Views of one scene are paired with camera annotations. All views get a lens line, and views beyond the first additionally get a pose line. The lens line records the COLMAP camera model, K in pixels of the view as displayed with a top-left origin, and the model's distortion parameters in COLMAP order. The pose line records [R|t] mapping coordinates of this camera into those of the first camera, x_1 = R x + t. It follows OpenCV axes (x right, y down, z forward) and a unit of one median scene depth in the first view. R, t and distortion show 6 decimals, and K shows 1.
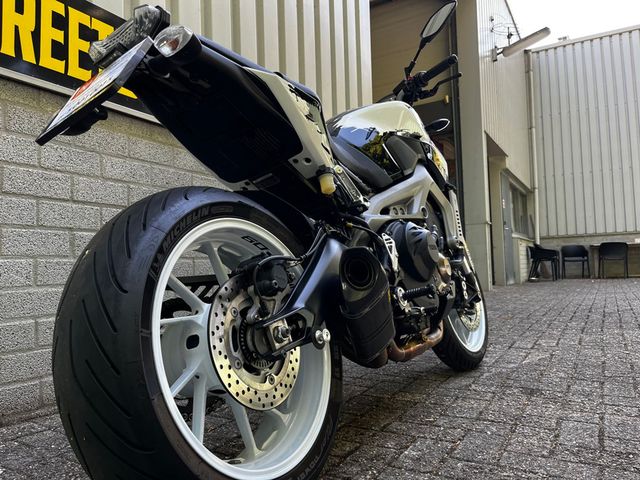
lens RADIAL K [[488.6, 0, 319.9], [0, 488.6, 243.7], [0, 0, 1]] dist [0.054138, -0.077388]
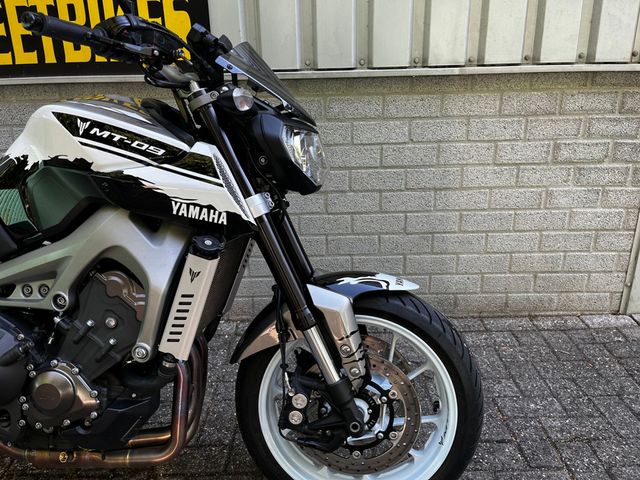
lens RADIAL K [[488.6, 0, 318.8], [0, 488.6, 244.2], [0, 0, 1]] dist [0.054138, -0.077388]
pose [[0.492731, 0.305683, -0.814723, 0.899502], [0.052635, 0.924084, 0.378548, -0.366393], [0.868588, -0.229405, 0.439235, 1.058215]]
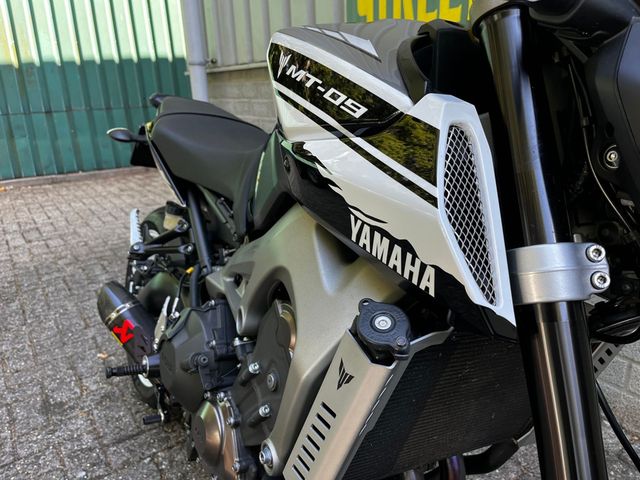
lens RADIAL K [[488.6, 0, 322.3], [0, 488.6, 239.6], [0, 0, 1]] dist [0.054138, -0.077388]
pose [[-0.436151, 0.309871, -0.844838, 0.551765], [0.094894, 0.949445, 0.299249, -0.268126], [0.894856, 0.050348, -0.443506, 1.298367]]
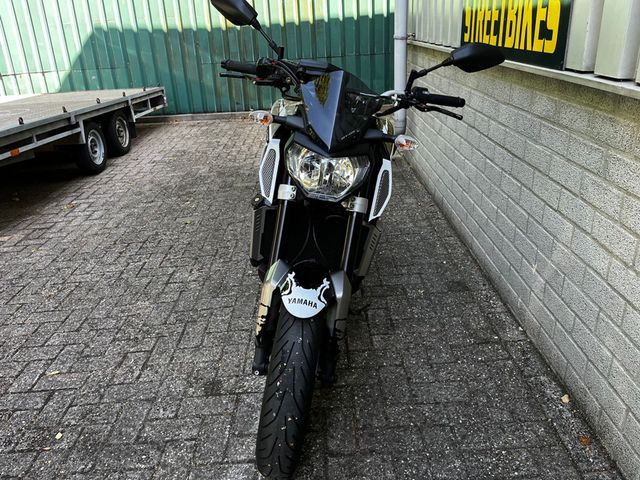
lens RADIAL K [[488.6, 0, 316.0], [0, 488.6, 242.3], [0, 0, 1]] dist [0.054138, -0.077388]
pose [[-0.858708, 0.279916, -0.429264, 0.677490], [0.109046, 0.918268, 0.380649, -0.431889], [0.500729, 0.280056, -0.819048, 2.129005]]
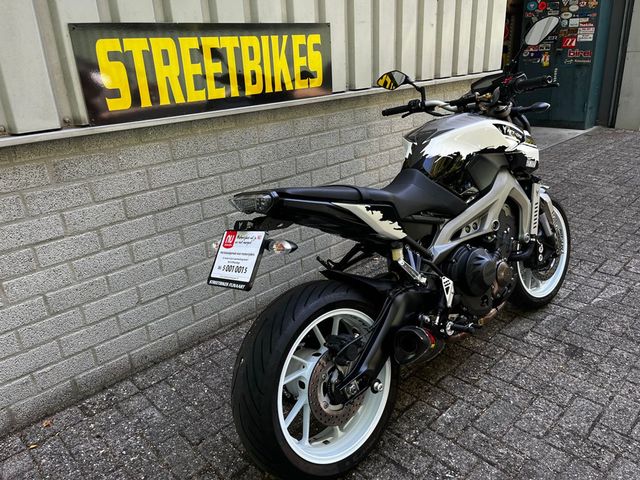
lens RADIAL K [[488.6, 0, 319.8], [0, 488.6, 241.0], [0, 0, 1]] dist [0.054138, -0.077388]
pose [[0.963160, 0.086040, -0.254796, 0.113104], [0.030211, 0.906826, 0.420420, -0.554761], [0.267228, -0.412629, 0.870819, -0.162221]]
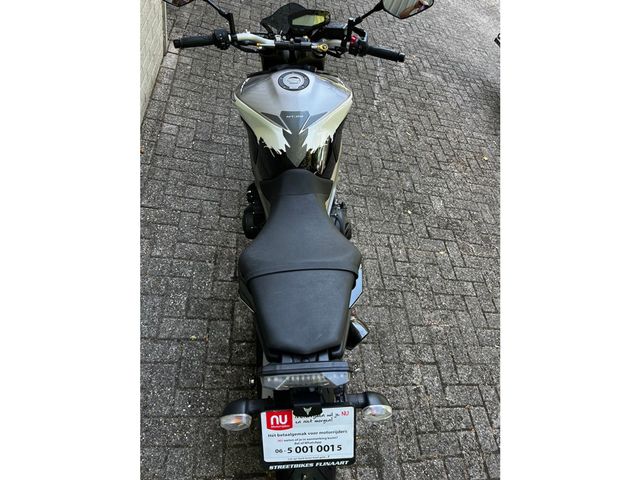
lens RADIAL K [[369.1, 0, 319.7], [0, 369.1, 242.4], [0, 0, 1]] dist [0.019772, -0.008992]
pose [[0.781404, -0.304713, 0.544571, -0.443771], [-0.312415, 0.564406, 0.764096, -0.752069], [-0.540190, -0.767200, 0.345832, 0.561253]]
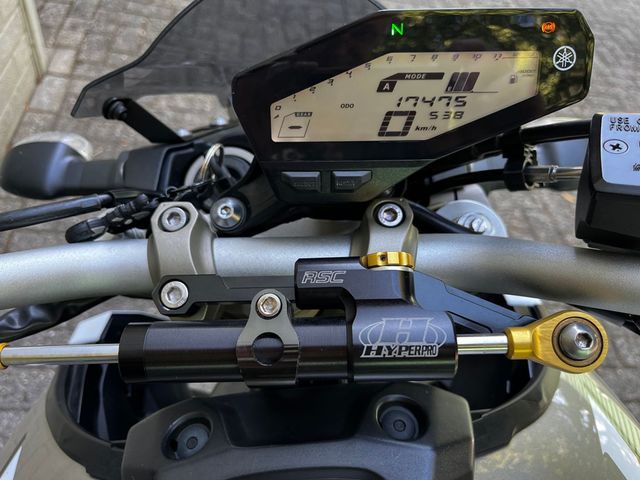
lens RADIAL K [[488.6, 0, 319.6], [0, 488.6, 238.4], [0, 0, 1]] dist [0.054138, -0.077388]
pose [[0.801201, -0.335184, 0.495710, 0.071287], [-0.220180, 0.605153, 0.765056, -0.445378], [-0.556415, -0.722109, 0.411049, 1.206854]]
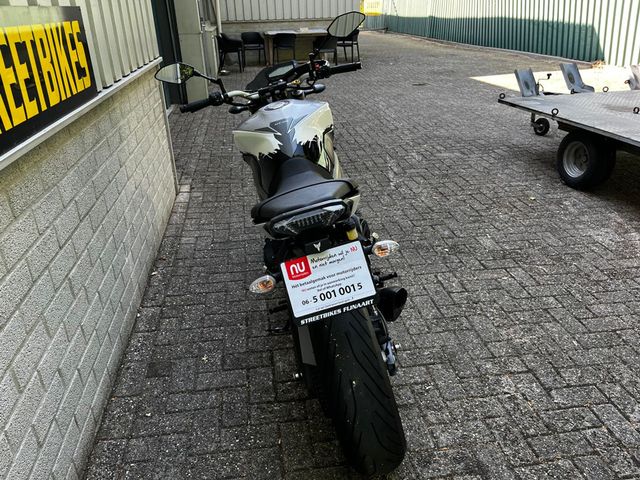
lens RADIAL K [[488.6, 0, 319.8], [0, 488.6, 239.9], [0, 0, 1]] dist [0.054138, -0.077388]
pose [[0.781929, -0.255218, 0.568727, -0.682506], [-0.033224, 0.893988, 0.446858, -0.574535], [-0.622481, -0.368307, 0.690556, 0.035965]]
